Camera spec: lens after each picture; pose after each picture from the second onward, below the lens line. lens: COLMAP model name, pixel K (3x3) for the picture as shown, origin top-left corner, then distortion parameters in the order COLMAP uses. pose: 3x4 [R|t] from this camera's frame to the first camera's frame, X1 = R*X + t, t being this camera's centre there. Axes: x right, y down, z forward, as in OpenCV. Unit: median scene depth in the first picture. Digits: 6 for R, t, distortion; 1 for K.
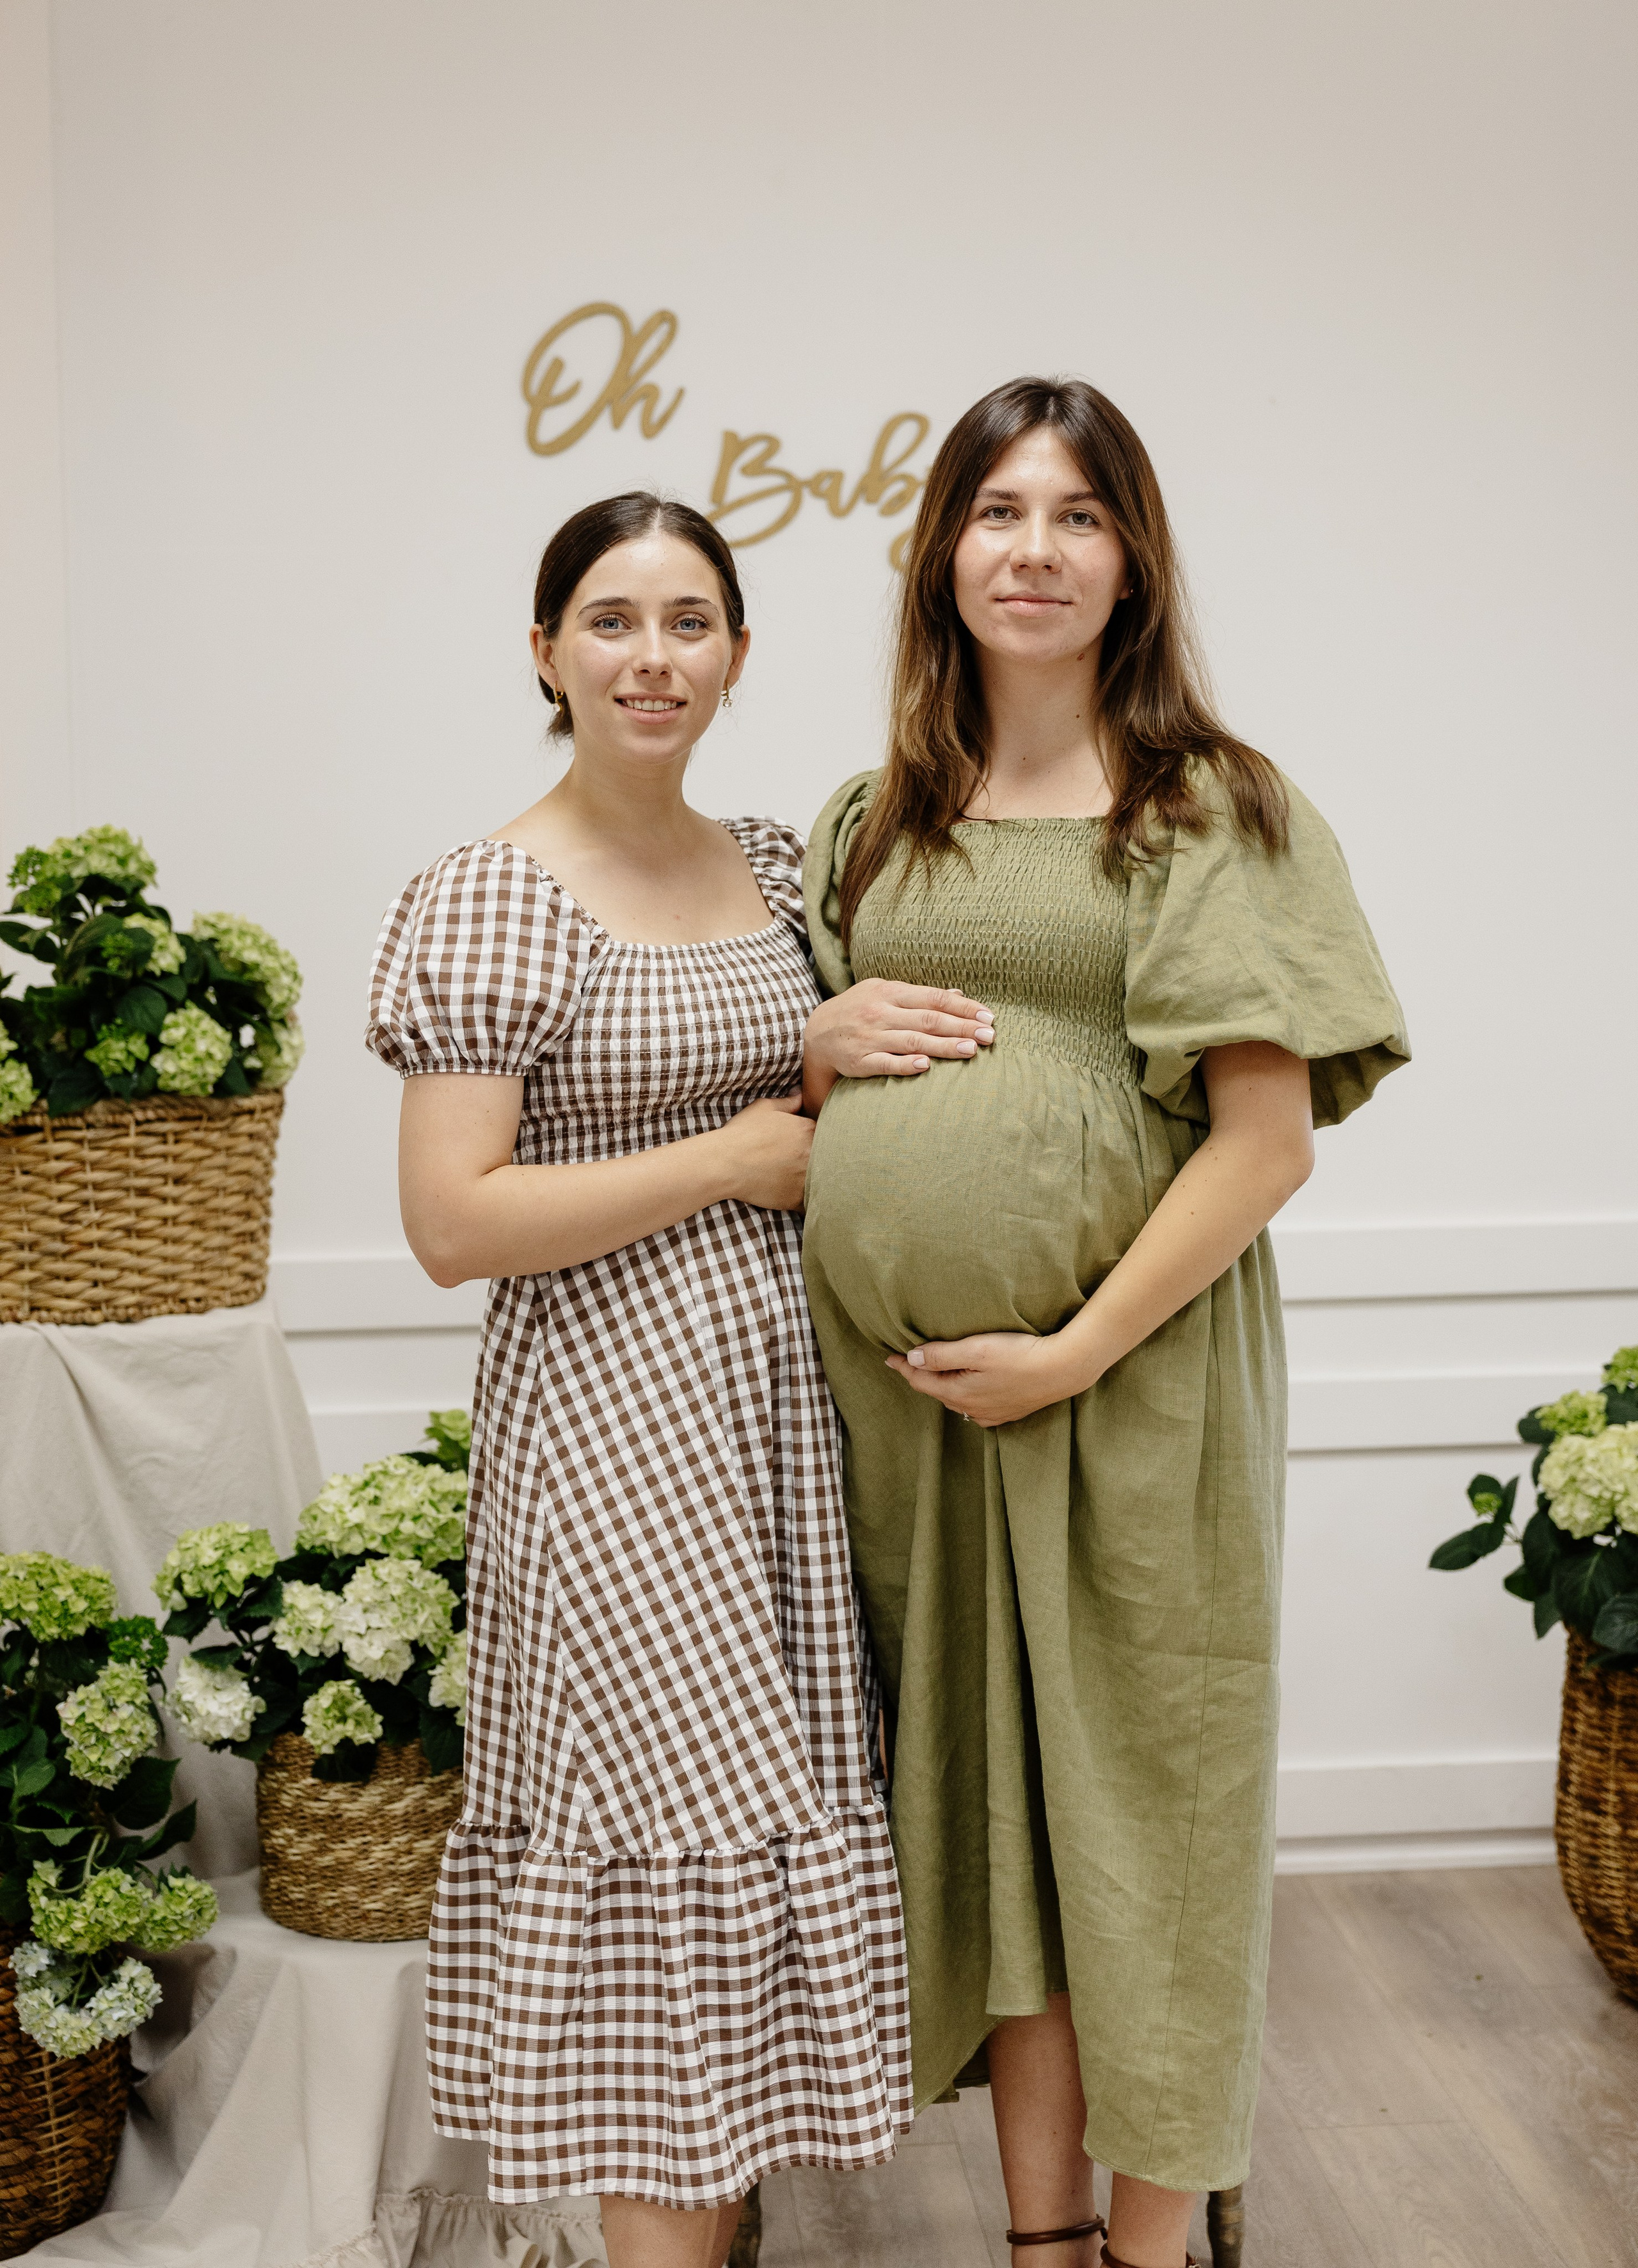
lens RADIAL K [[3711.3, 0, 829.2], [0, 3711.3, 984.3], [0, 0, 1]] dist [0.010367, 0.000000]
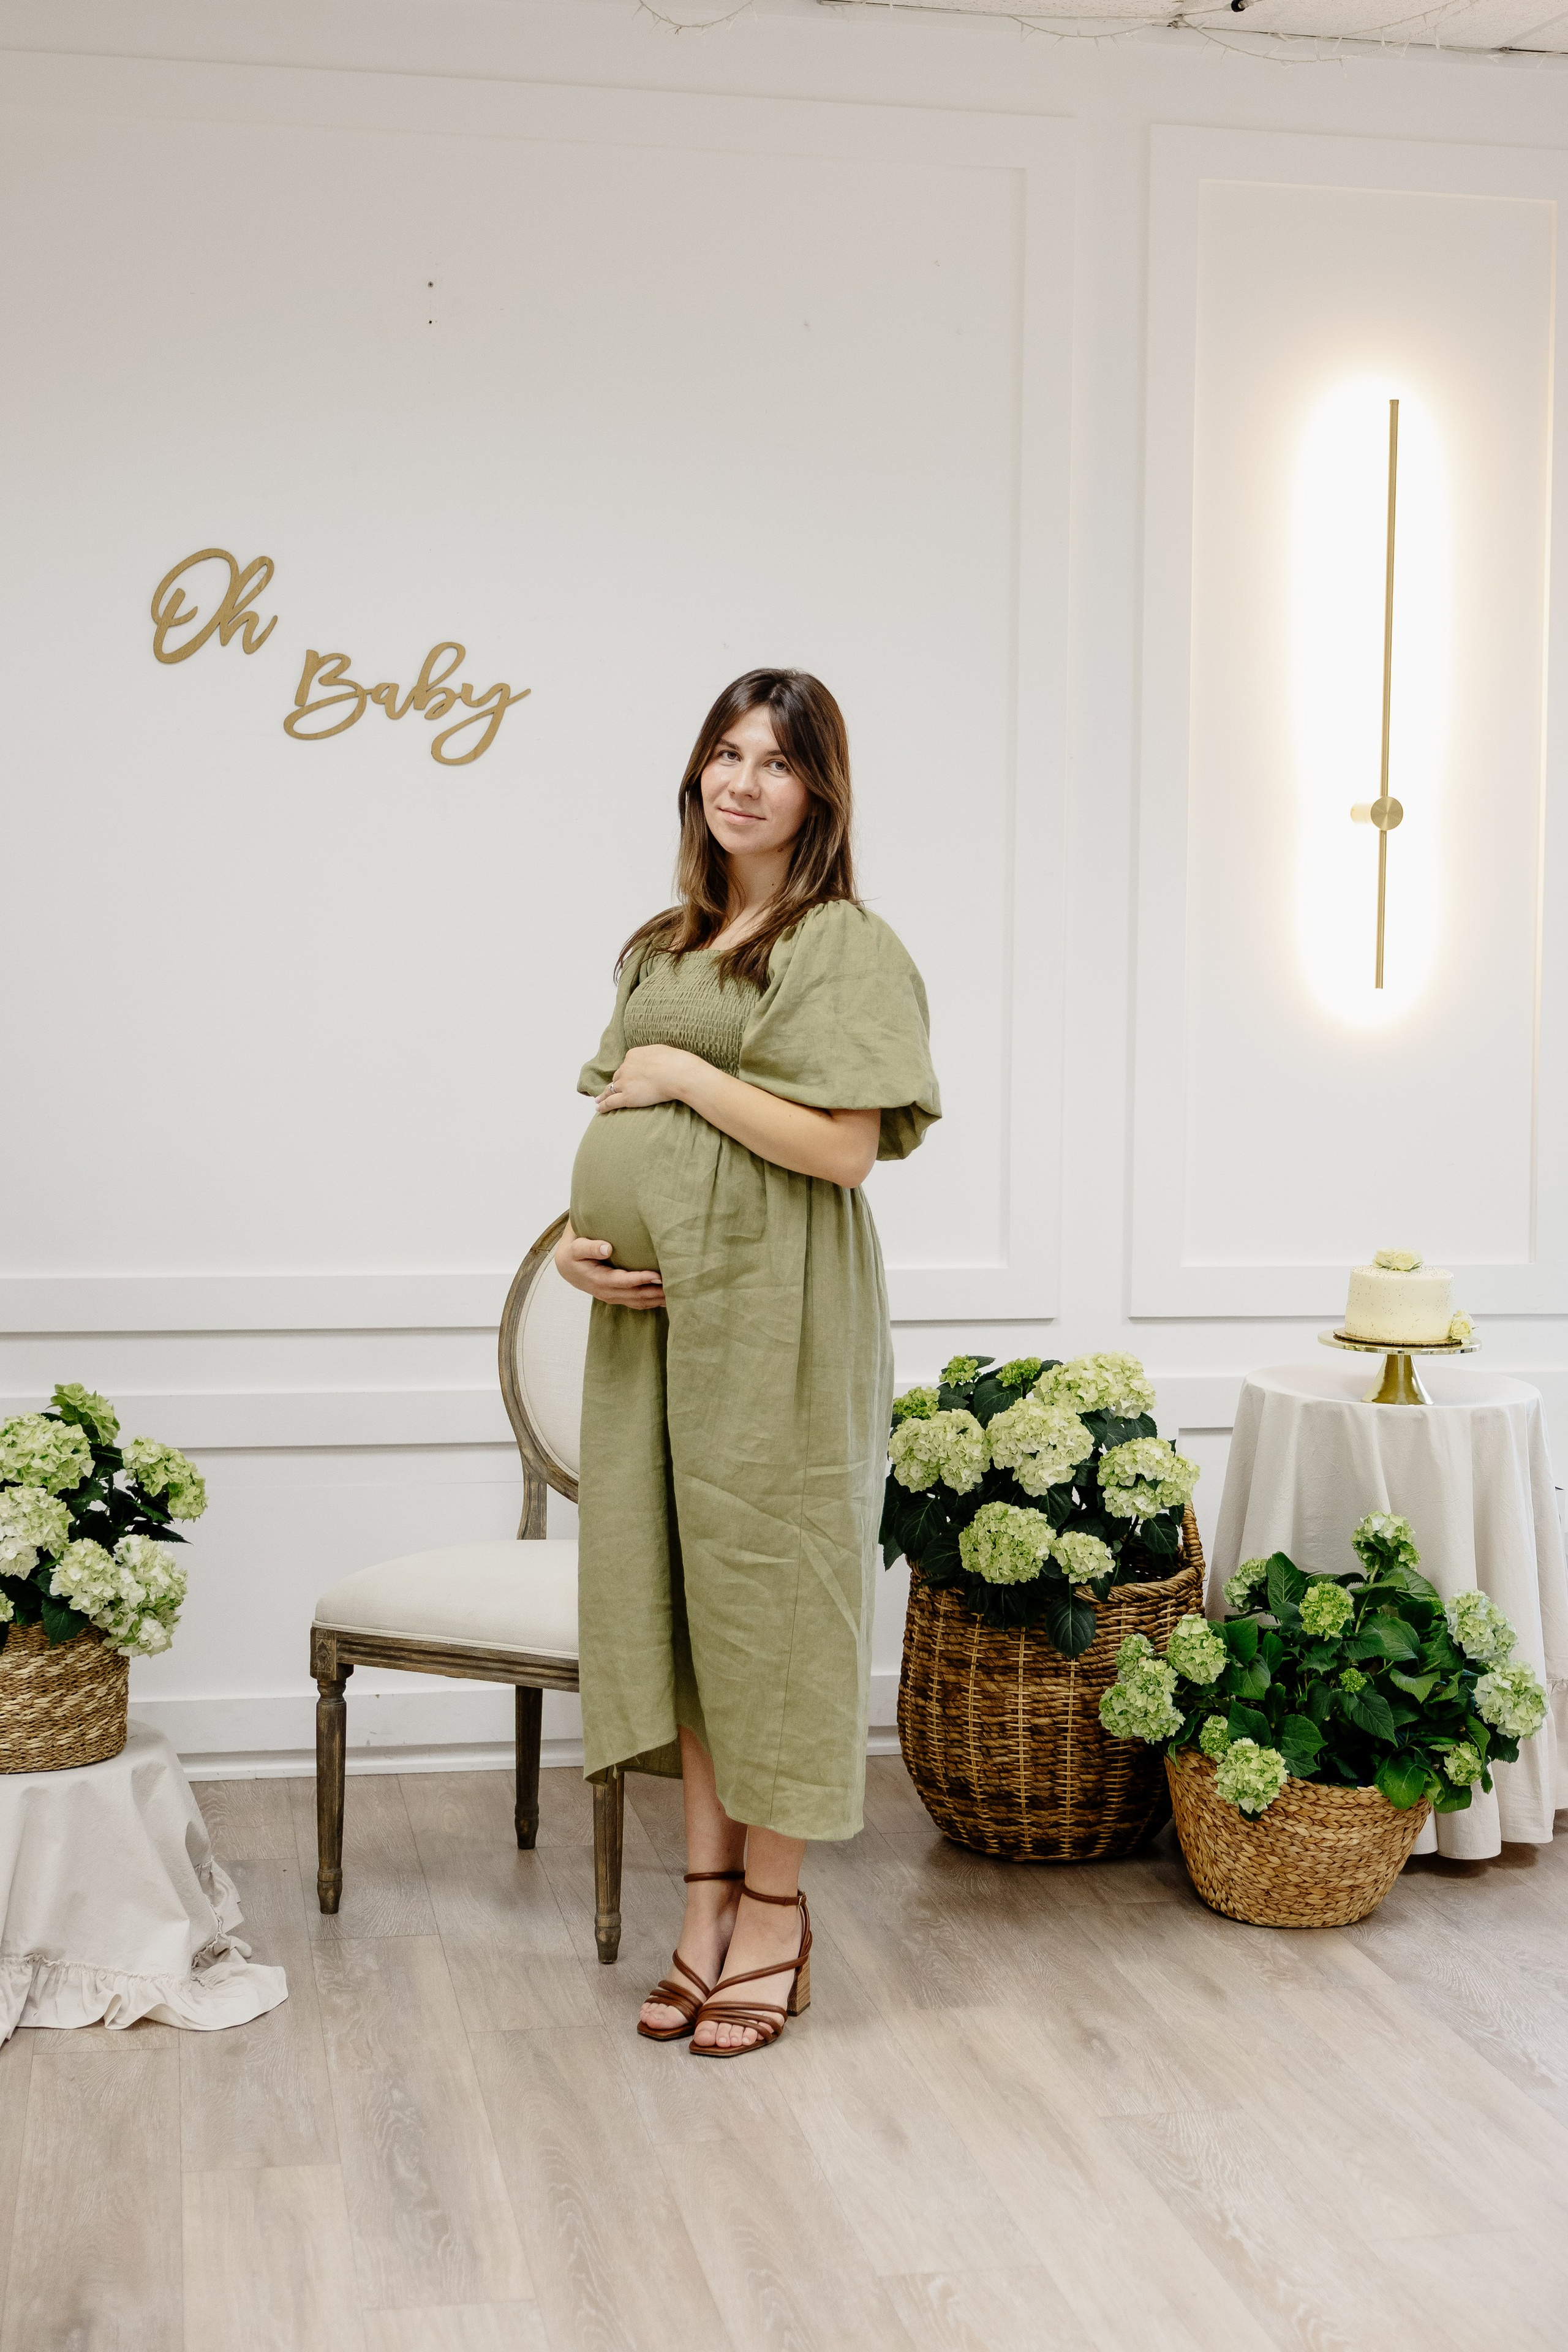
lens RADIAL K [[3303.0, 0, 832.6], [0, 3303.0, 991.0], [0, 0, 1]] dist [-0.015294, 0.000000]
pose [[0.991745, 0.029227, 0.124852, 0.016650], [-0.024879, 0.999033, -0.036245, 0.010644], [-0.125791, 0.032839, 0.991513, -0.211438]]
